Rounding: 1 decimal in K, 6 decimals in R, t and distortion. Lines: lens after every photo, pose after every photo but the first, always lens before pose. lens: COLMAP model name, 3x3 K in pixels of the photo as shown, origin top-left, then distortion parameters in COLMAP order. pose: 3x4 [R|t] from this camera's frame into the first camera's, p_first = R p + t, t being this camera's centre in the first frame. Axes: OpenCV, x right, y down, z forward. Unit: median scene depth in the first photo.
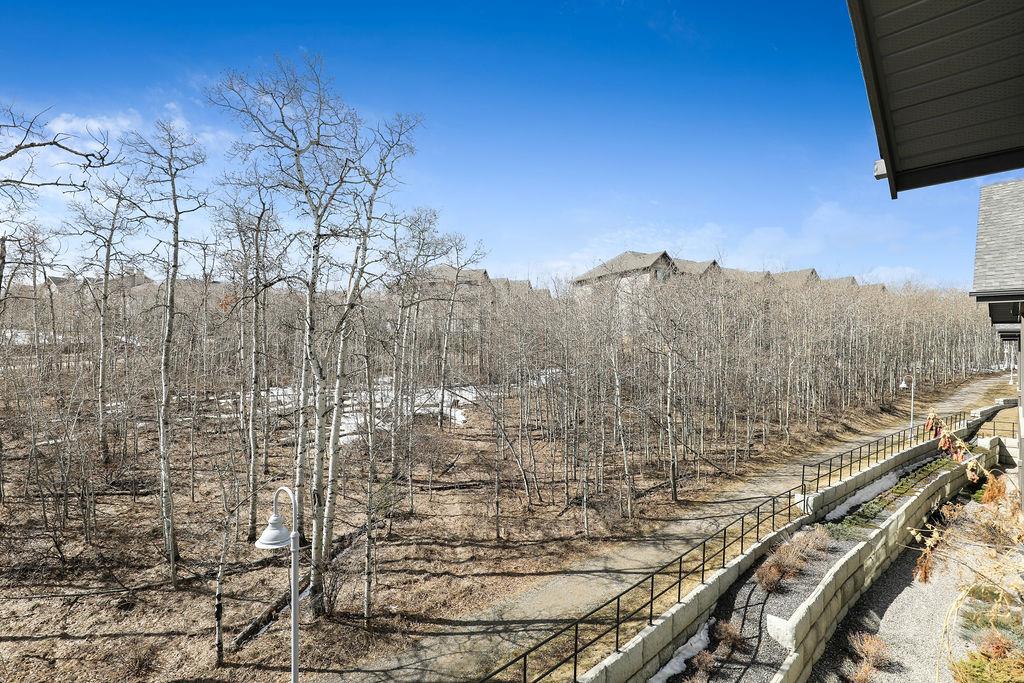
lens RADIAL K [[489.9, 0, 519.1], [0, 489.9, 346.0], [0, 0, 1]] dist [-0.018503, 0.007018]
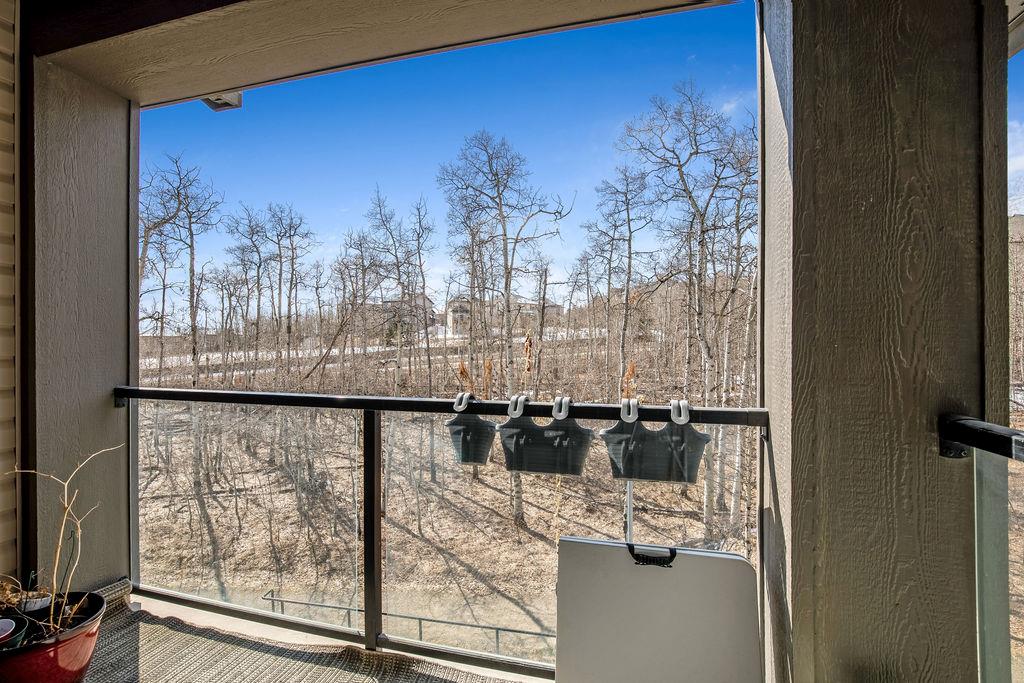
lens RADIAL K [[488.3, 0, 513.9], [0, 488.3, 347.4], [0, 0, 1]] dist [-0.000243, 0.001581]
pose [[0.557641, -0.000420, -0.830082, 0.229966], [0.018877, 0.999748, 0.012176, 0.015781], [0.829868, -0.022459, 0.557508, -0.007074]]
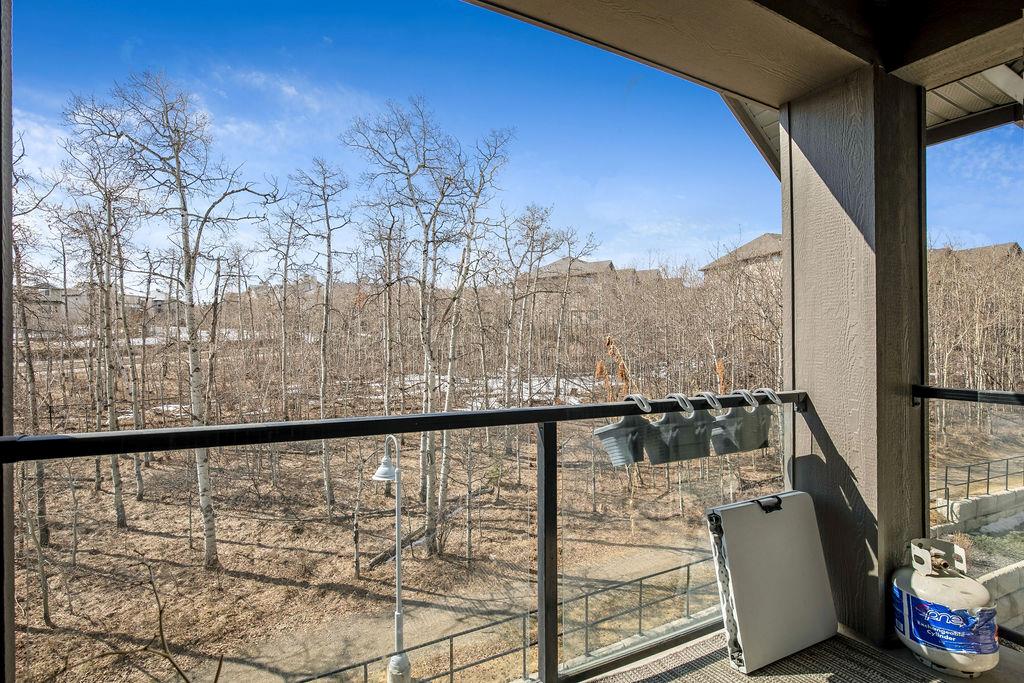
lens RADIAL K [[488.3, 0, 513.9], [0, 488.3, 347.4], [0, 0, 1]] dist [-0.000243, 0.001581]
pose [[0.961798, -0.006399, -0.273686, 0.102845], [0.011325, 0.999801, 0.016421, 0.014867], [0.273527, -0.018893, 0.961679, -0.093468]]
